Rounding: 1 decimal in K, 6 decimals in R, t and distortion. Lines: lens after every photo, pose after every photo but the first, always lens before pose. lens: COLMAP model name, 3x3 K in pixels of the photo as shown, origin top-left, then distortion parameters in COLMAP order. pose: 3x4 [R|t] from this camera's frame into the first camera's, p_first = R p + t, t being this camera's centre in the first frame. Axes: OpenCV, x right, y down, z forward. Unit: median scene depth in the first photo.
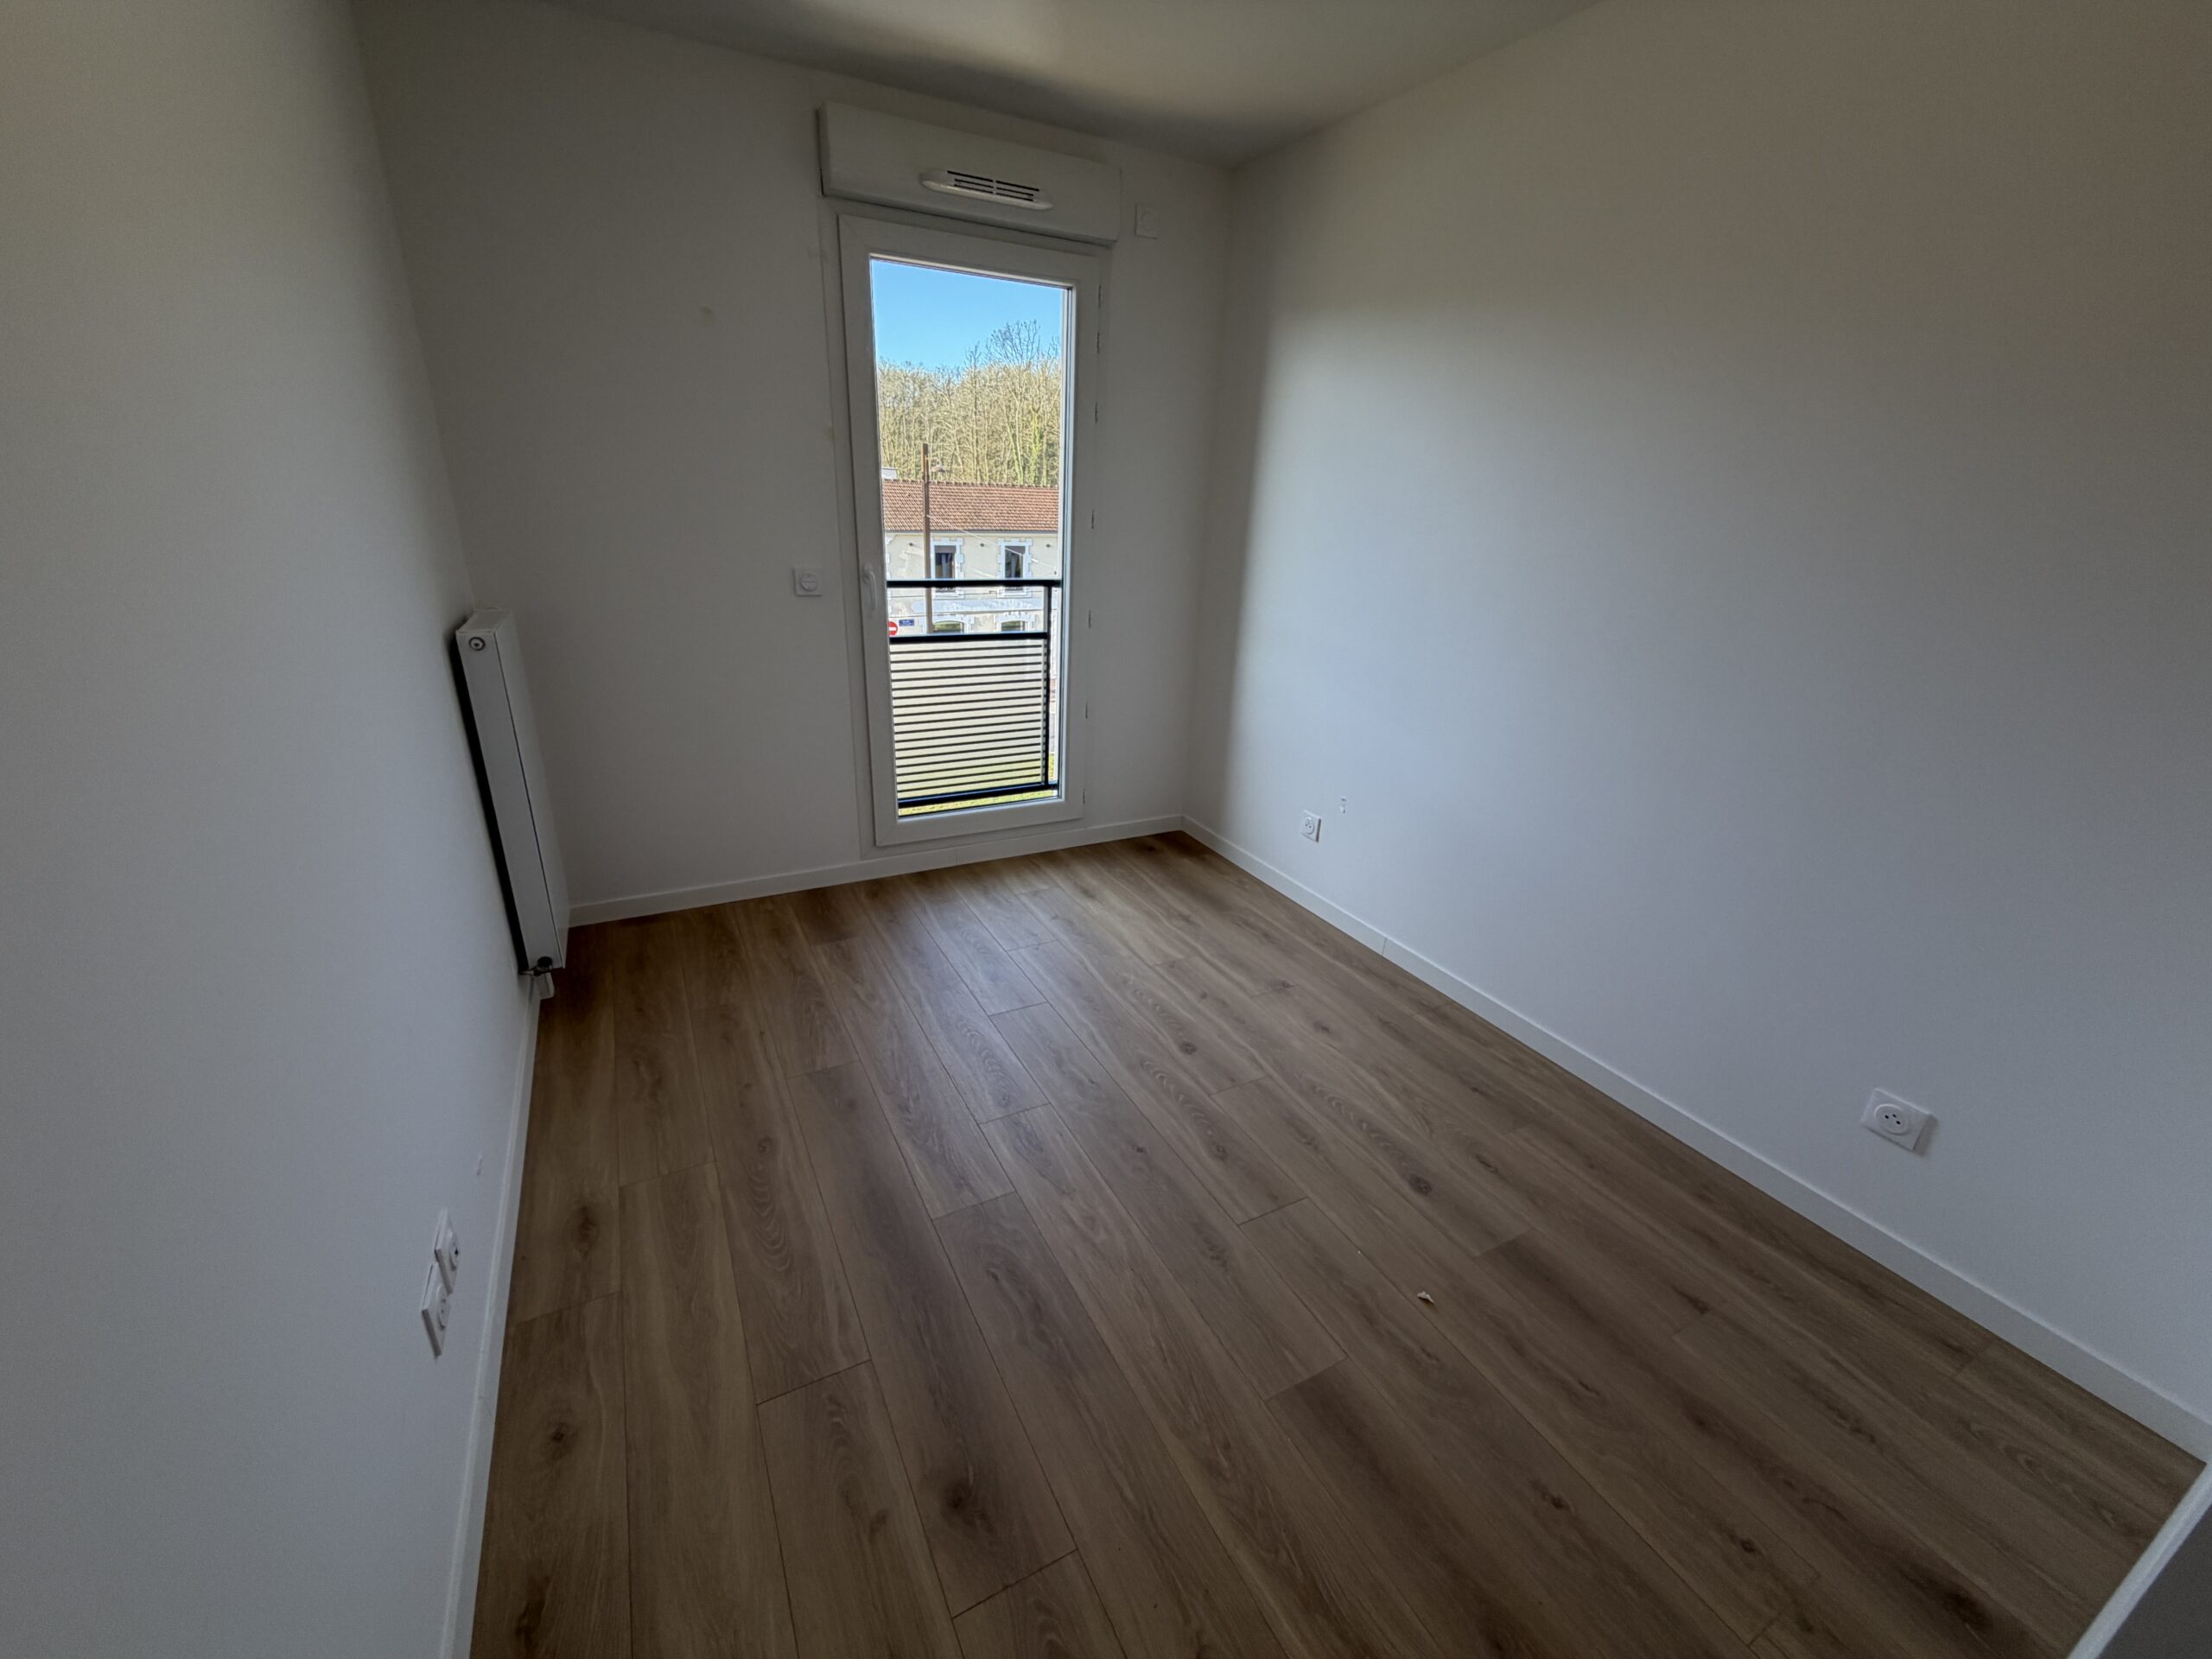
lens RADIAL K [[880.0, 0, 1100.0], [0, 880.0, 832.7], [0, 0, 1]] dist [-0.000651, -0.000001]
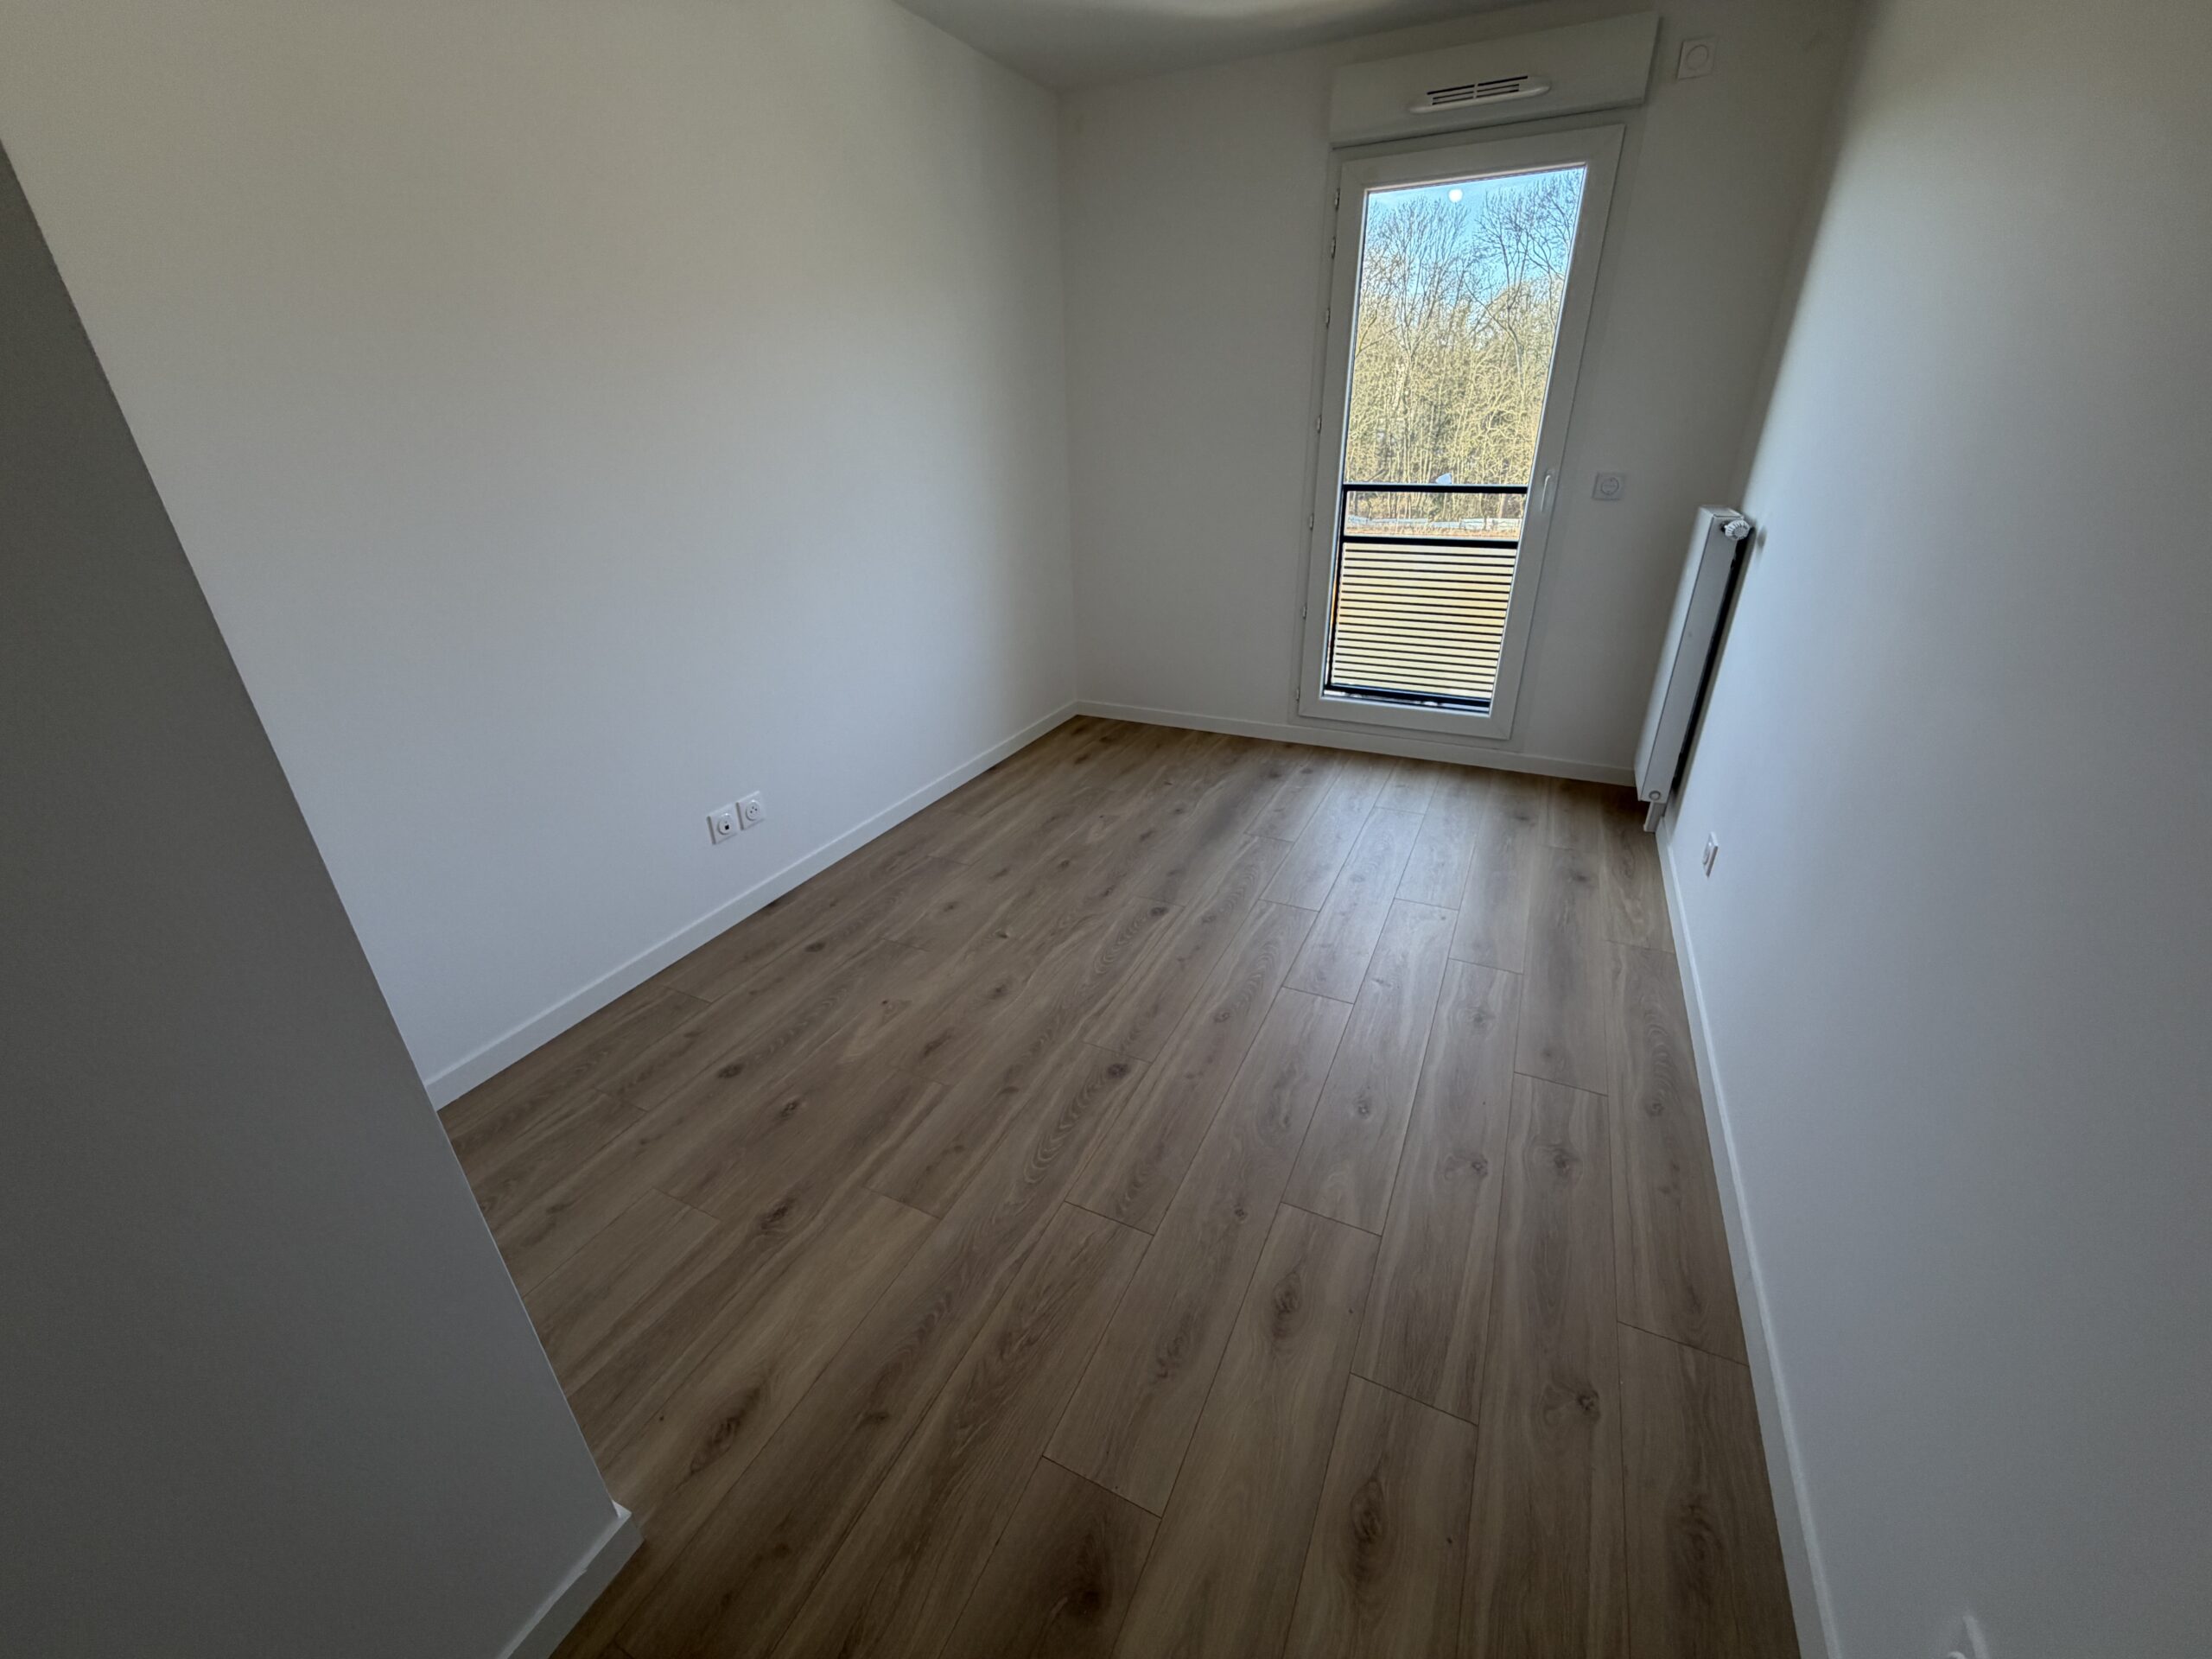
lens RADIAL K [[880.0, 0, 1100.0], [0, 880.0, 832.7], [0, 0, 1]] dist [-0.000651, -0.000001]
pose [[0.602246, 0.299749, -0.739899, 0.502036], [-0.238502, 0.952060, 0.191570, 0.000833], [0.761851, 0.061095, 0.644865, 0.041844]]
